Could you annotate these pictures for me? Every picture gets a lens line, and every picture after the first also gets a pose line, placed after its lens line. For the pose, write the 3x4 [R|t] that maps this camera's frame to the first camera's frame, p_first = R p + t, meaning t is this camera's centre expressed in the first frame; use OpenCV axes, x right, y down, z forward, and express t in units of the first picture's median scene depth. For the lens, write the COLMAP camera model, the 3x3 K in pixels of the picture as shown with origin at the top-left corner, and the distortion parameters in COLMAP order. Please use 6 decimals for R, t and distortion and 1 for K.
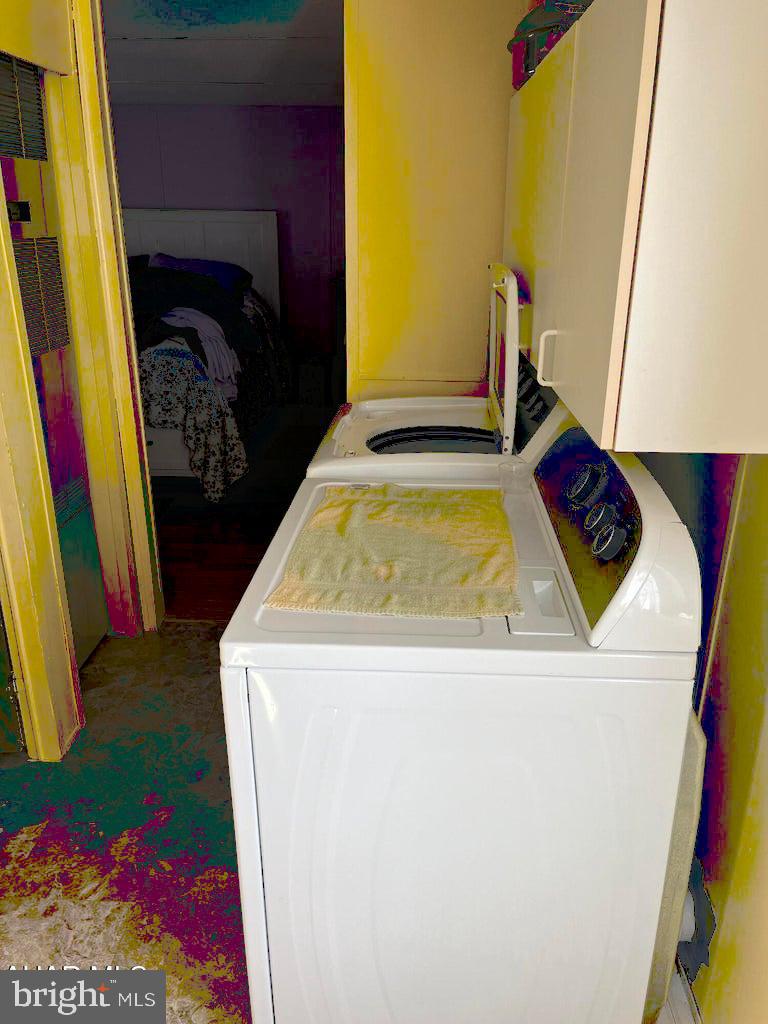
lens RADIAL K [[779.8, 0, 384.0], [0, 779.8, 512.0], [0, 0, 1]] dist [-0.013136, -0.007289]
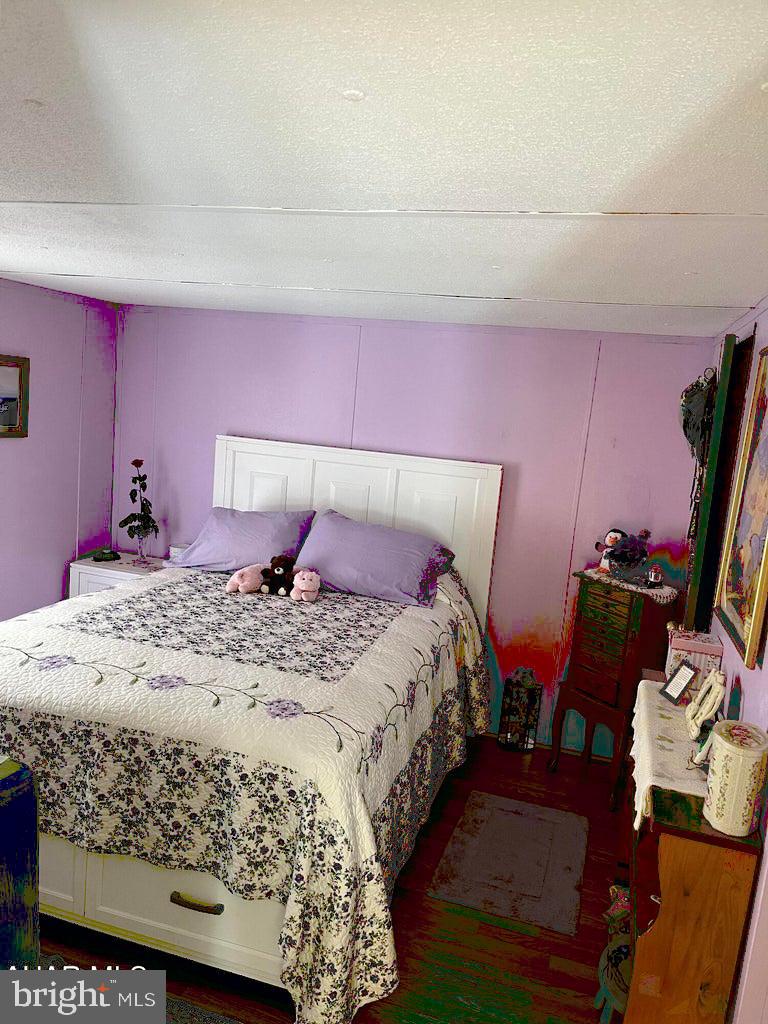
lens RADIAL K [[779.8, 0, 384.0], [0, 779.8, 512.0], [0, 0, 1]] dist [-0.013136, -0.007289]
pose [[0.963960, 0.108410, -0.242959, -0.091708], [-0.162815, 0.962620, -0.216456, -0.246733], [0.210411, 0.248213, 0.945578, 0.447207]]
